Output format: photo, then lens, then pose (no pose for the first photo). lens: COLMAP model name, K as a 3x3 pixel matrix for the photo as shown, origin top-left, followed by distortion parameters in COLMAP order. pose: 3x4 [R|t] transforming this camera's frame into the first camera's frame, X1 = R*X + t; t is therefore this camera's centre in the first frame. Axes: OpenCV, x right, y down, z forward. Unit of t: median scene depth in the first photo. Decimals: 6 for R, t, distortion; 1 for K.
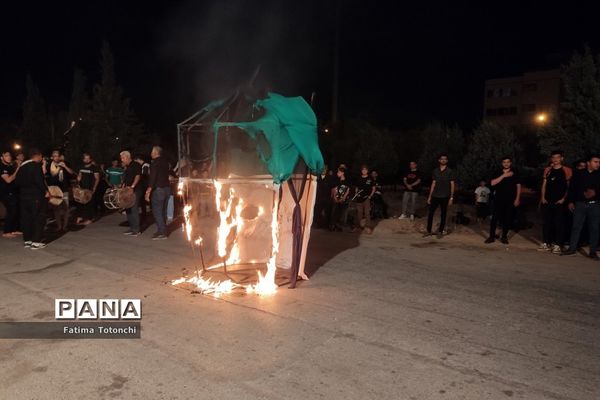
lens RADIAL K [[447.9, 0, 300.2], [0, 447.9, 199.1], [0, 0, 1]] dist [0.043498, -0.053978]
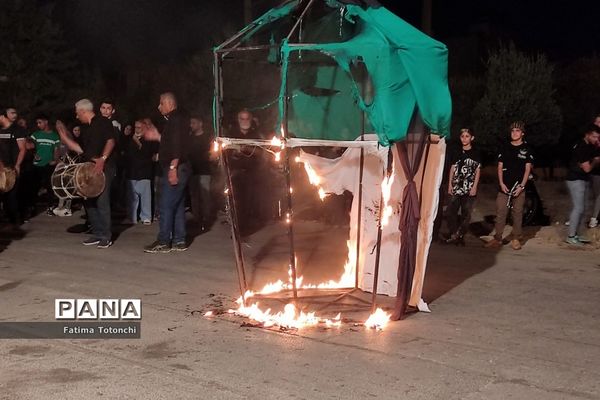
lens RADIAL K [[895.0, 0, 300.4], [0, 895.0, 222.4], [0, 0, 1]] dist [0.032390, 0.000000]
pose [[0.998414, 0.002832, -0.056220, -0.080529], [-0.001486, 0.999711, 0.023974, 0.032993], [0.056272, -0.023853, 0.998130, -0.171136]]
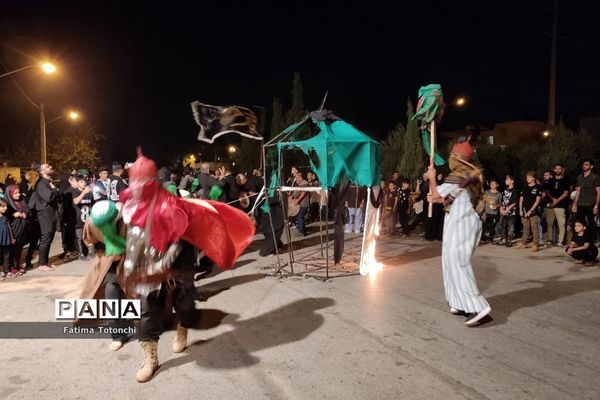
lens RADIAL K [[447.9, 0, 300.5], [0, 447.9, 197.2], [0, 0, 1]] dist [0.043498, -0.053978]
pose [[0.889849, 0.003407, -0.456242, 0.367125], [-0.016502, 0.999558, -0.024721, 0.012765], [0.455956, 0.029527, 0.889513, -0.088136]]
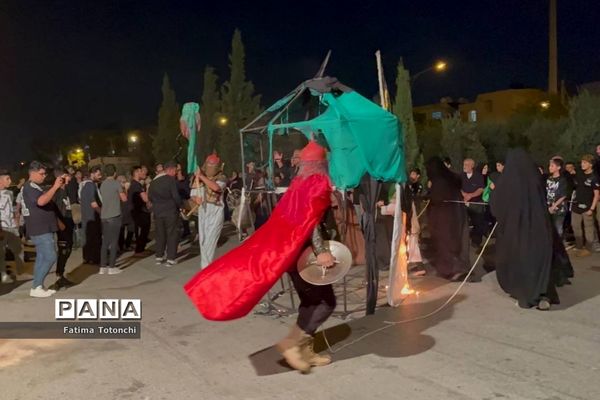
lens RADIAL K [[591.9, 0, 273.0], [0, 591.9, 207.8], [0, 0, 1]] dist [0.023902, 0.000000]
pose [[0.922644, -0.028390, -0.384607, 0.218716], [0.027243, 0.999593, -0.008433, 0.004130], [0.384690, -0.002697, 0.923042, -0.076659]]
